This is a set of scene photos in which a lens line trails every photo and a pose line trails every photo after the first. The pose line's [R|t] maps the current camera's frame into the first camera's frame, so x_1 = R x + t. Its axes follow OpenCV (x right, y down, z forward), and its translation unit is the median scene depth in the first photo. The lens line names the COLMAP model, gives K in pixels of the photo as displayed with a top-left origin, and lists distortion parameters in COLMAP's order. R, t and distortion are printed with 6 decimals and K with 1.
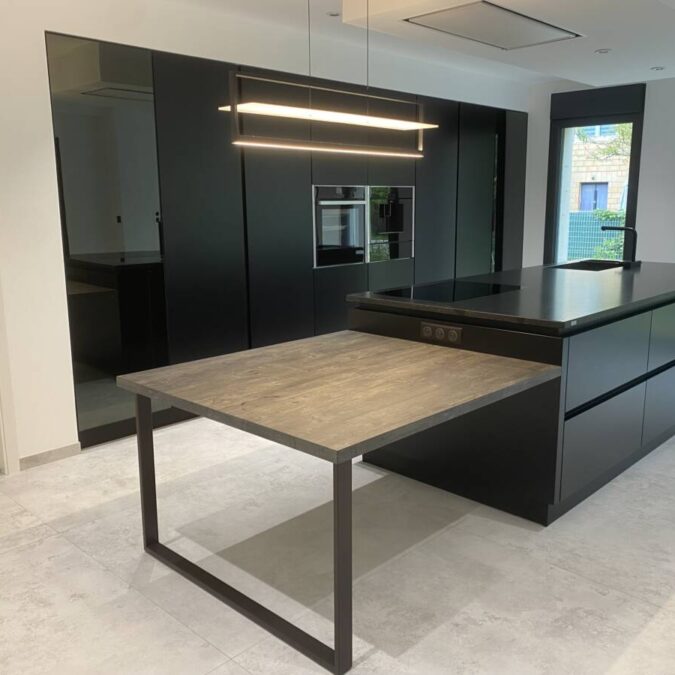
lens RADIAL K [[690.9, 0, 358.7], [0, 690.9, 335.1], [0, 0, 1]] dist [0.067243, -0.125632]
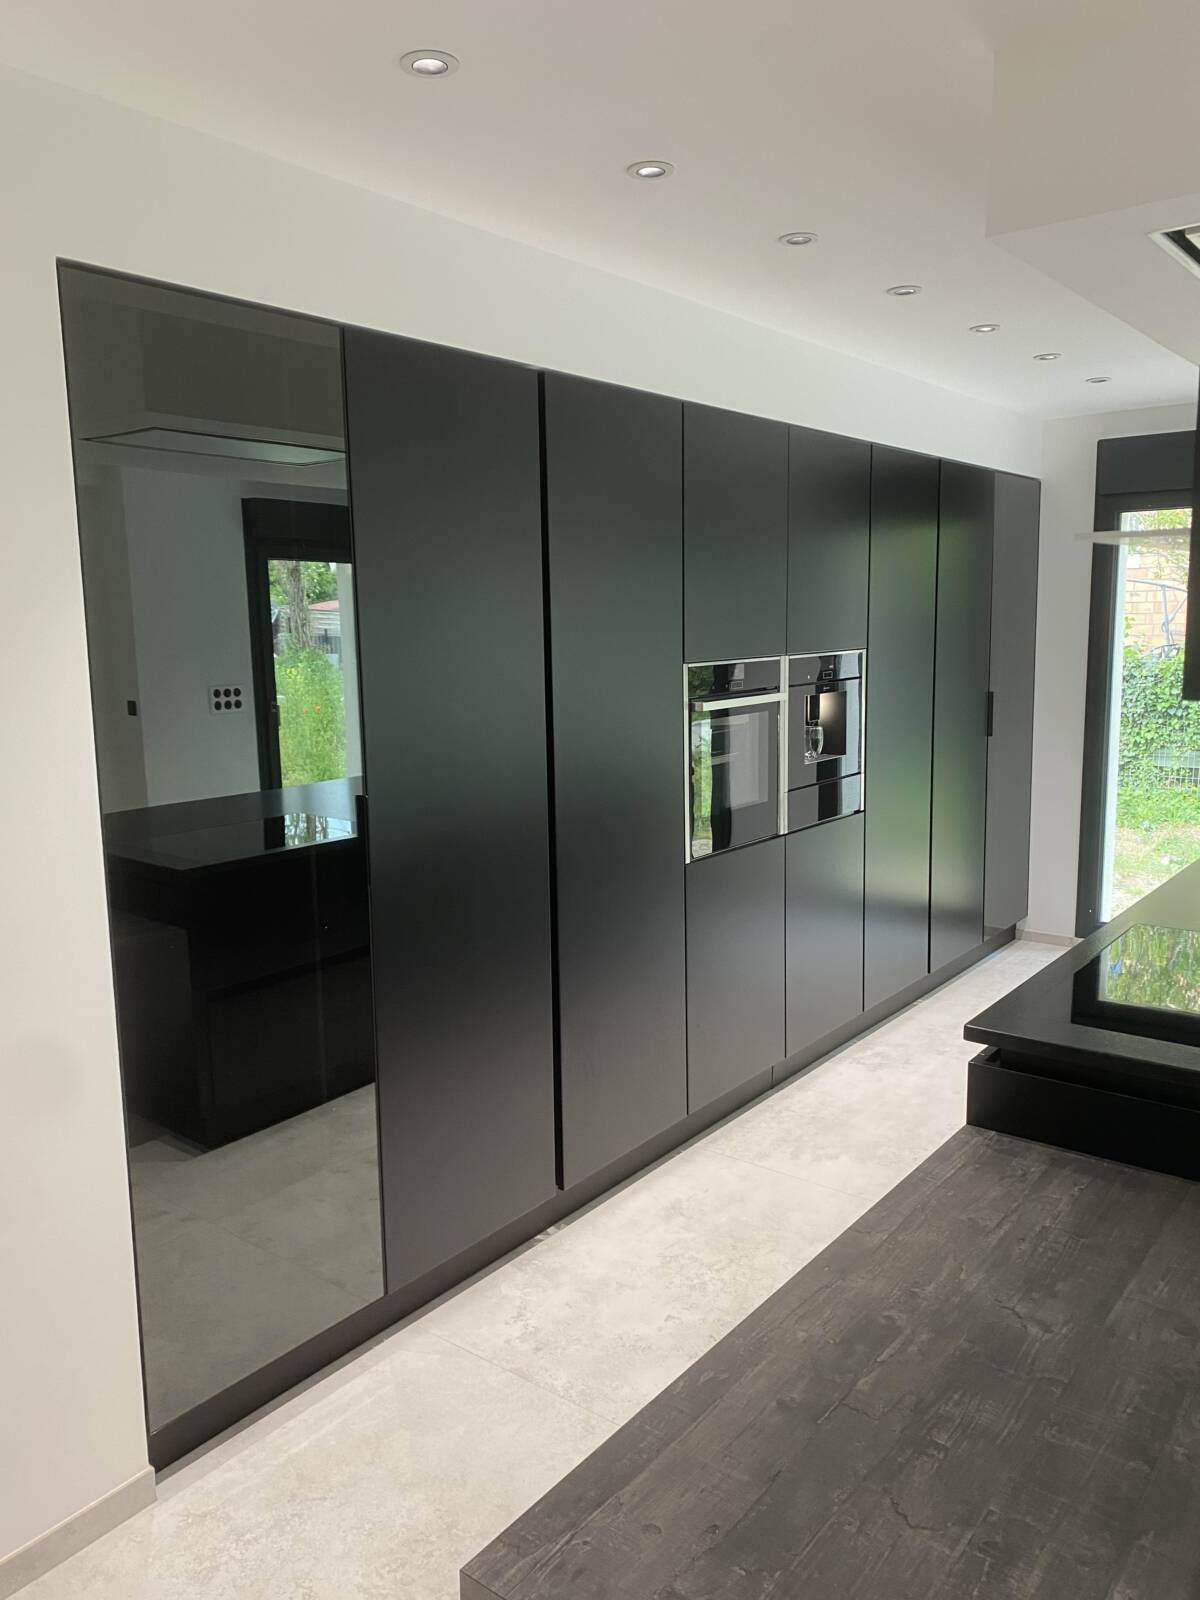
lens RADIAL K [[1219.6, 0, 622.7], [0, 1219.6, 805.2], [0, 0, 1]] dist [0.050116, -0.063228]
pose [[0.995107, -0.025251, 0.095527, -0.242887], [0.028708, 0.998976, -0.034982, -0.153257], [-0.094545, 0.037553, 0.994812, 0.406434]]
